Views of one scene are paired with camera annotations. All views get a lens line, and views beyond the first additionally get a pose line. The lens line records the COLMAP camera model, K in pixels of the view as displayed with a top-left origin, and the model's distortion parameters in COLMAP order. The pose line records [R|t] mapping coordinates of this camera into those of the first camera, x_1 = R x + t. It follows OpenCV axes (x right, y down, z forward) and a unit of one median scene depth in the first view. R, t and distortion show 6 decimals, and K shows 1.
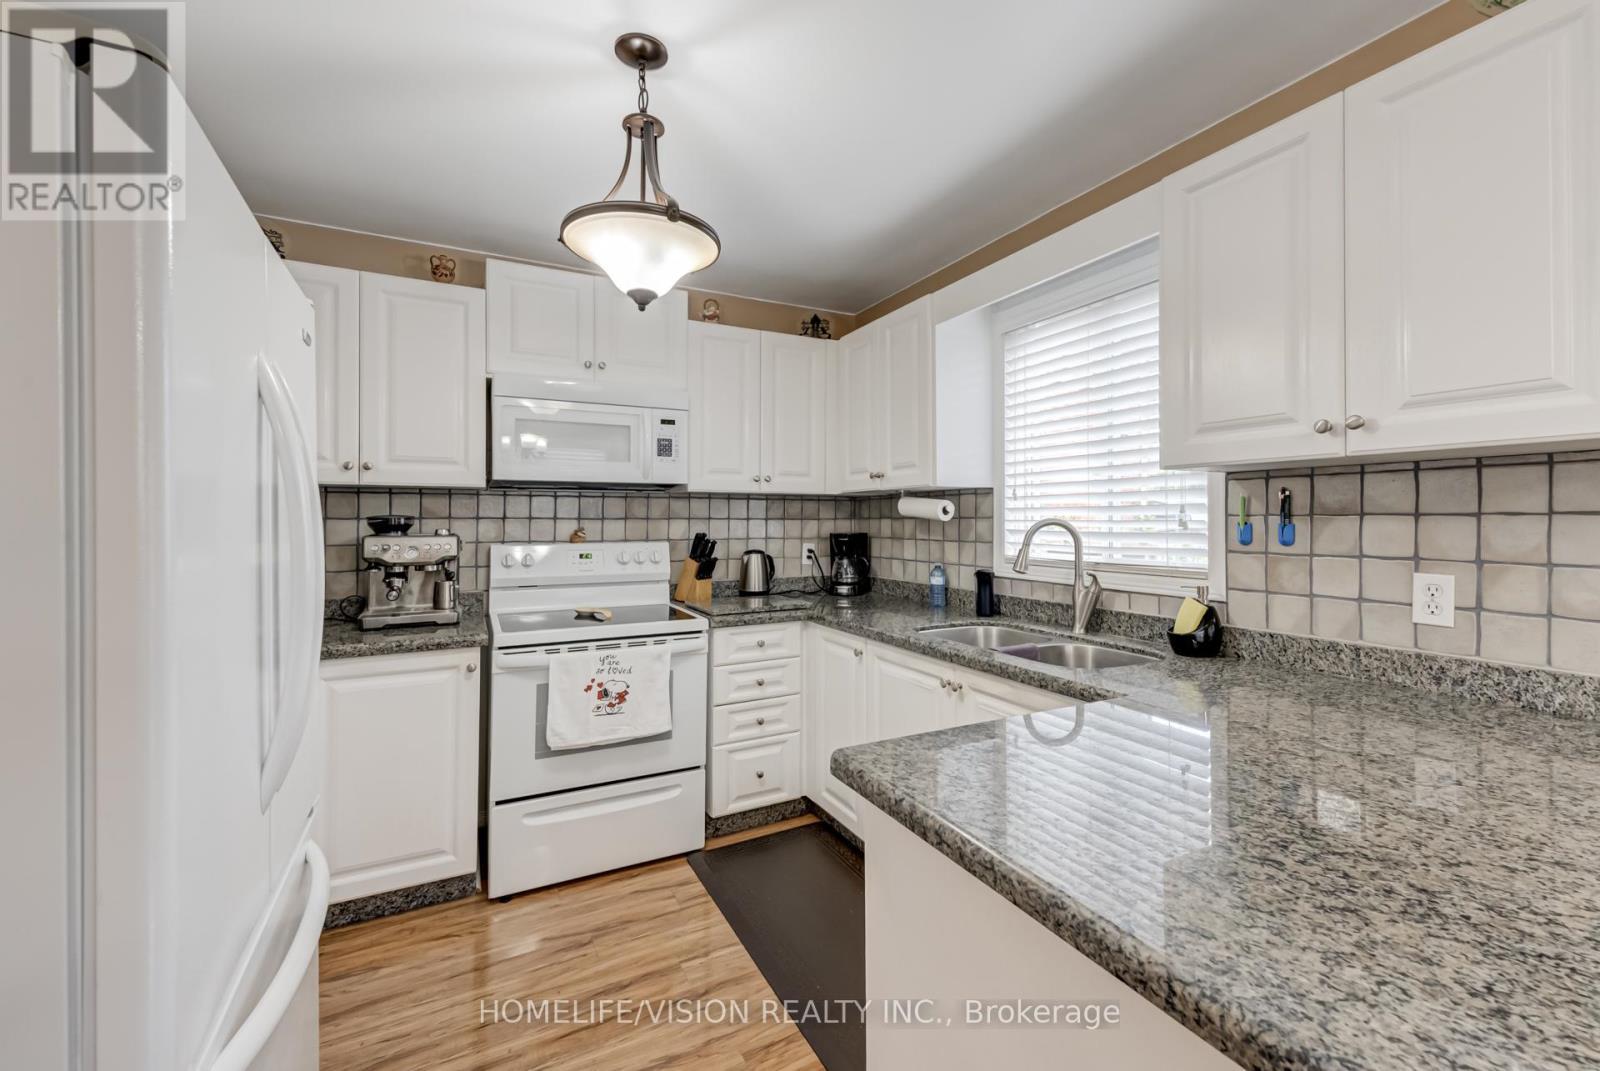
lens RADIAL K [[650.9, 0, 794.1], [0, 650.9, 525.6], [0, 0, 1]] dist [-0.004298, -0.000975]
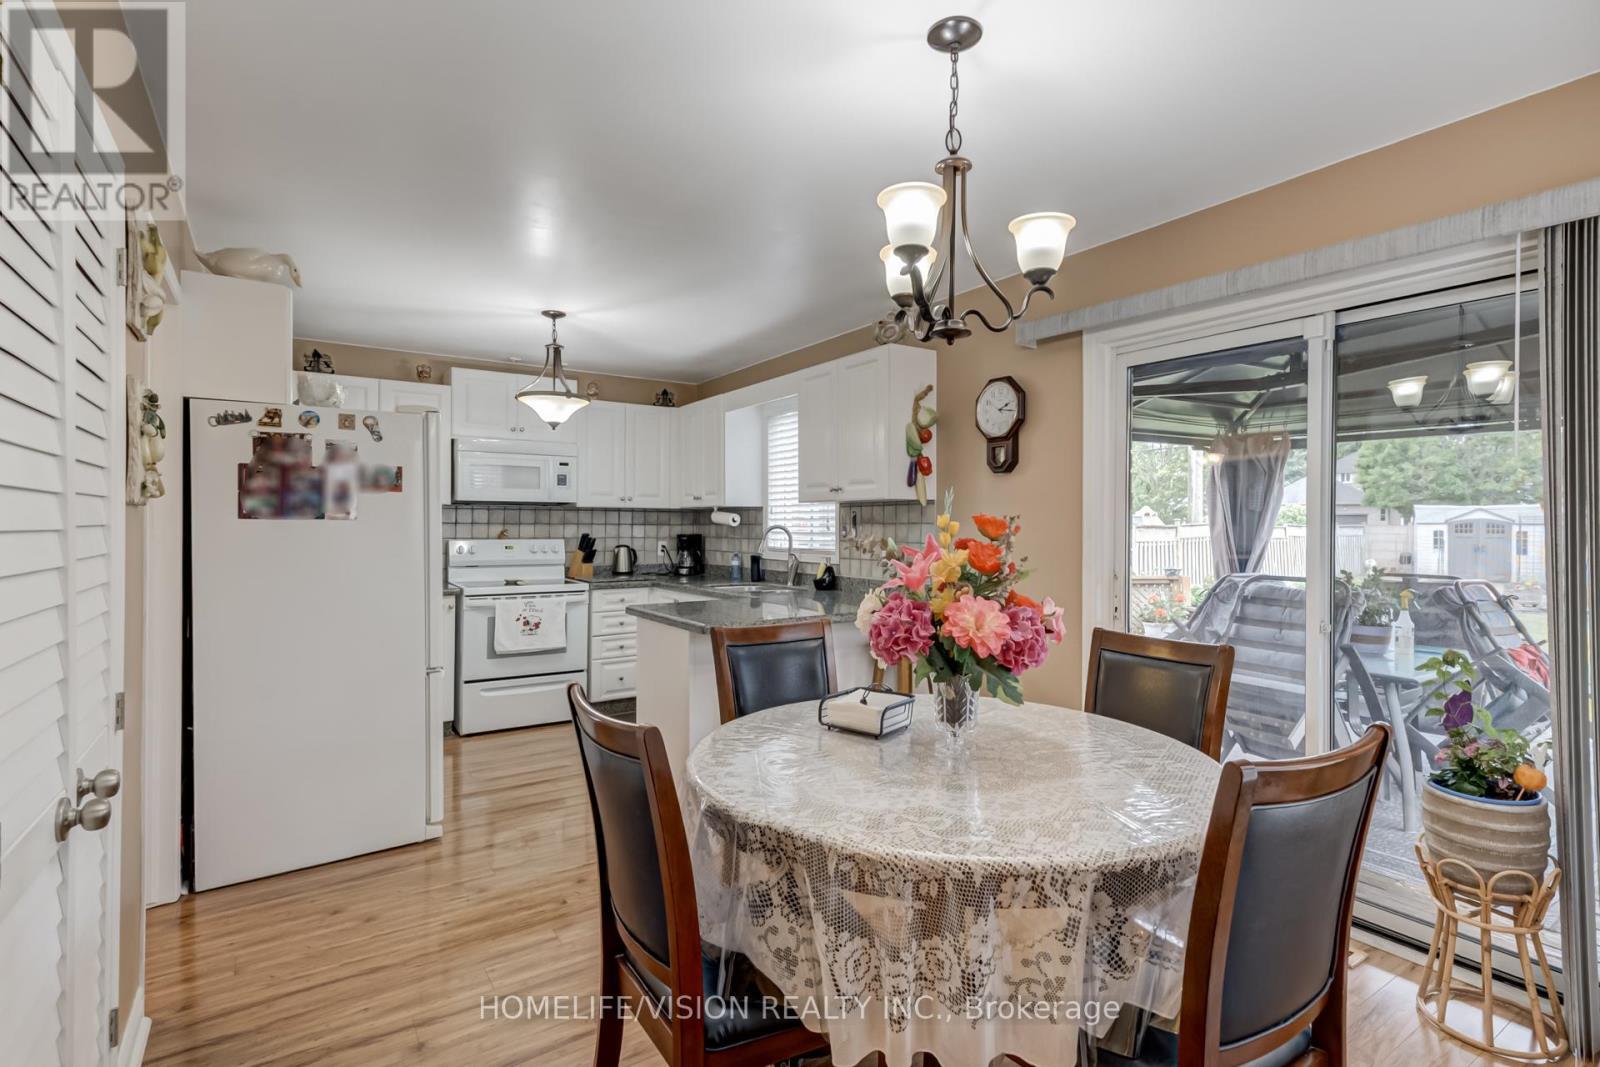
lens RADIAL K [[731.1, 0, 810.6], [0, 731.1, 533.0], [0, 0, 1]] dist [0.002597, 0.000063]
pose [[0.990075, 0.002652, 0.140518, 0.154470], [-0.002776, 0.999996, 0.000681, 0.008404], [-0.140515, -0.001065, 0.990078, -0.868335]]
